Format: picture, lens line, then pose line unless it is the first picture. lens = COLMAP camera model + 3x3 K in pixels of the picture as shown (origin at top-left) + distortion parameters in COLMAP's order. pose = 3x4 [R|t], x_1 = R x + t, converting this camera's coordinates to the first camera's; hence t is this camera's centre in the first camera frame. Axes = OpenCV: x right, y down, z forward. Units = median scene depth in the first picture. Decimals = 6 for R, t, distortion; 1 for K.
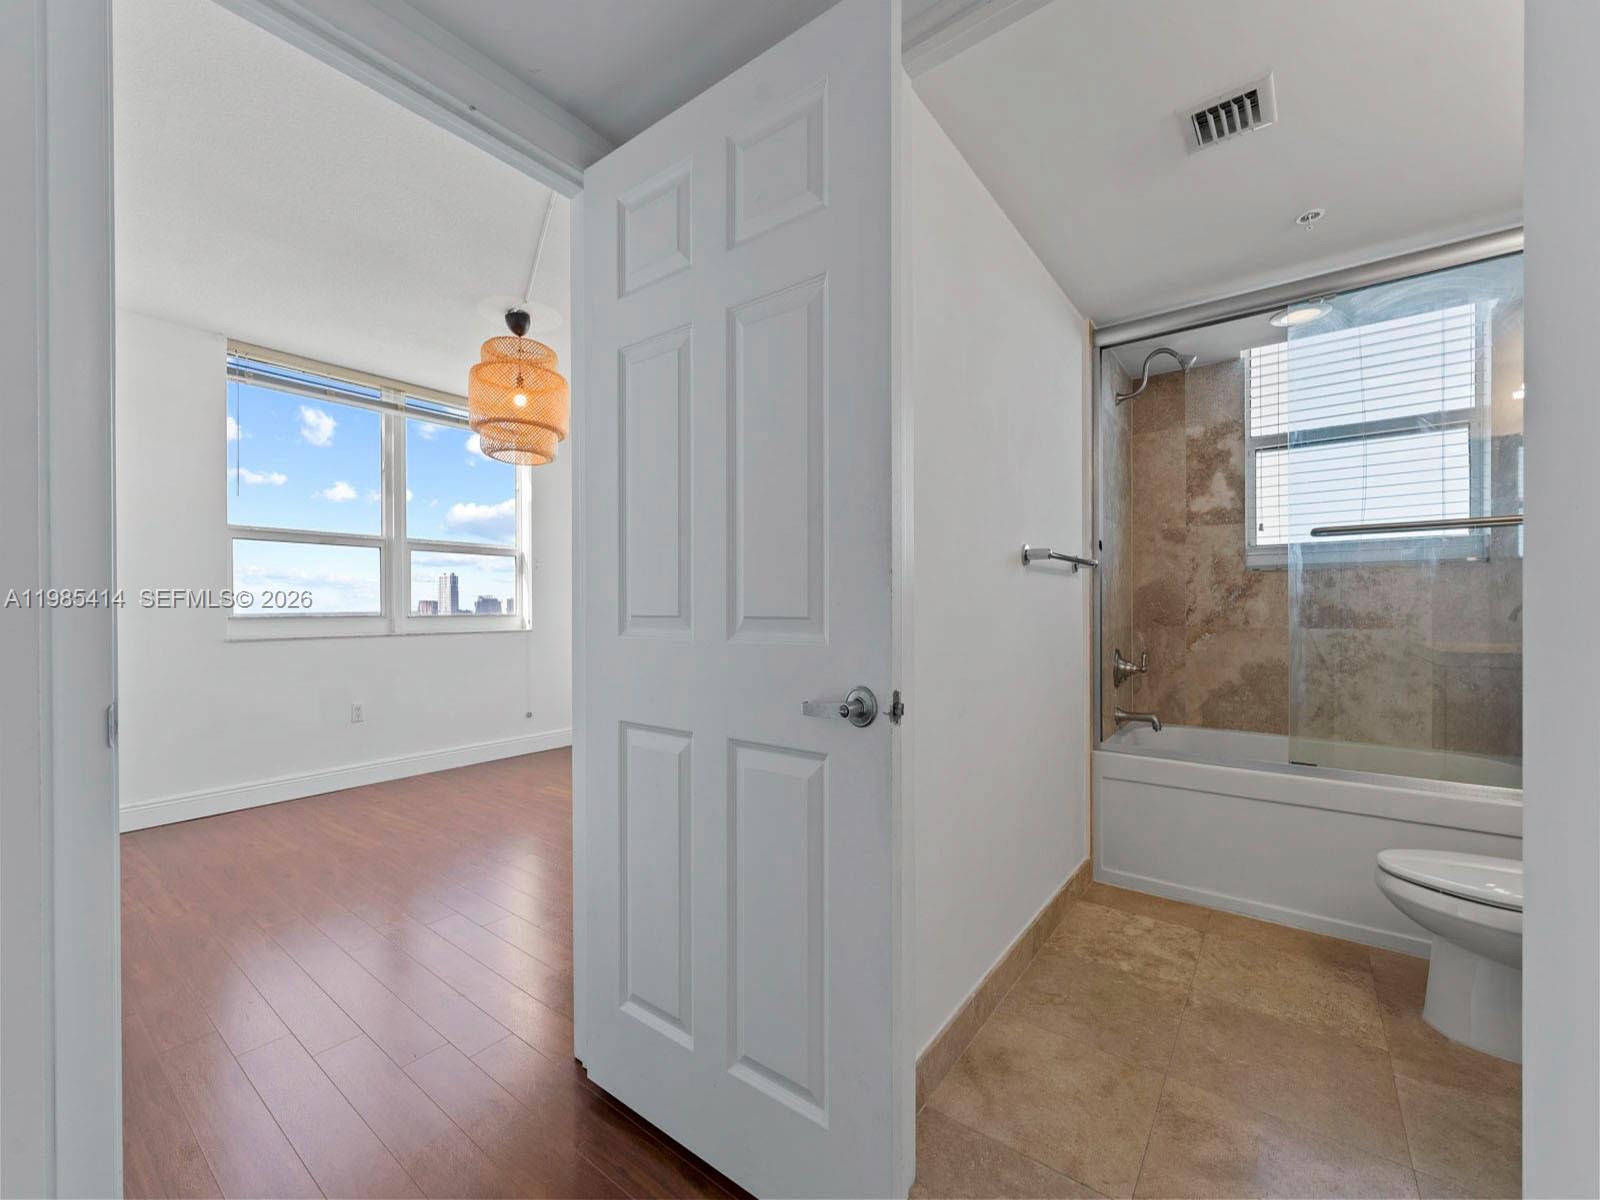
lens RADIAL K [[647.4, 0, 795.1], [0, 647.4, 608.5], [0, 0, 1]] dist [-0.000687, -0.000472]
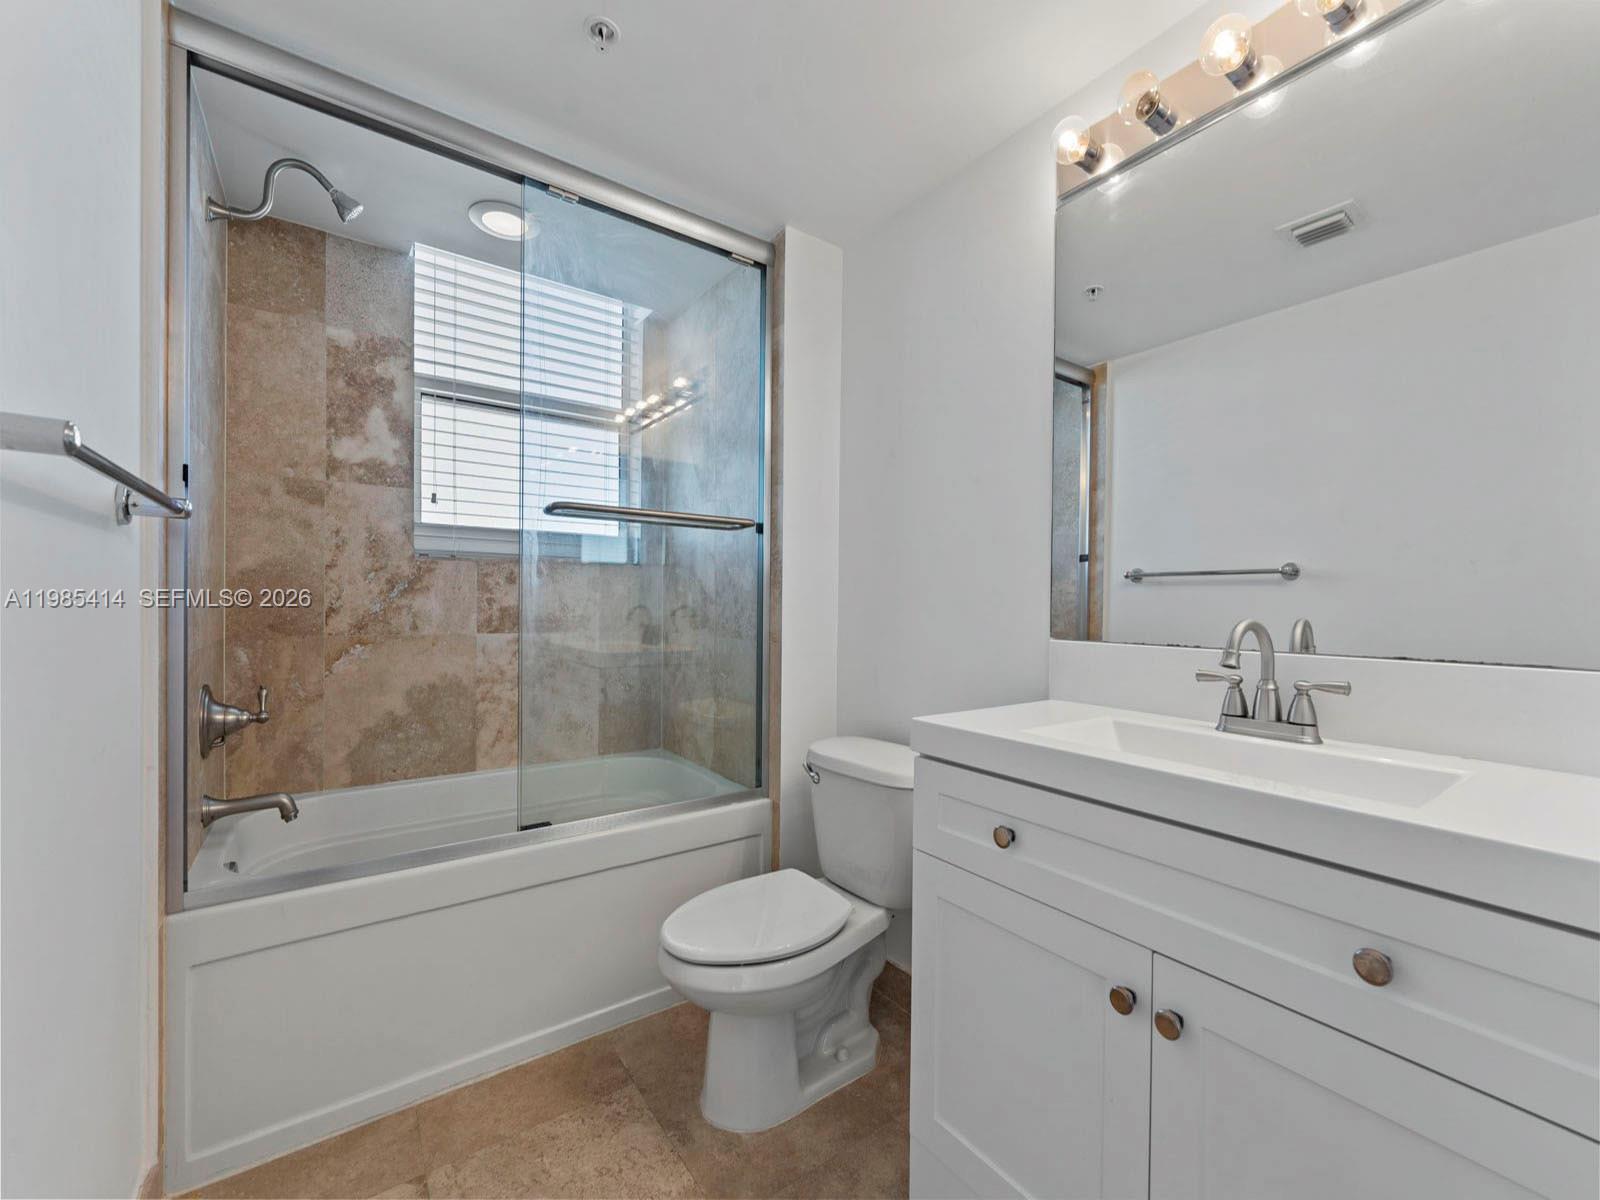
lens RADIAL K [[649.5, 0, 795.8], [0, 649.5, 611.1], [0, 0, 1]] dist [0.001244, -0.000525]
pose [[0.292195, -0.002715, 0.956355, 0.129735], [-0.011467, 0.999914, 0.006342, -0.006201], [-0.956290, -0.012819, 0.292139, 0.380182]]
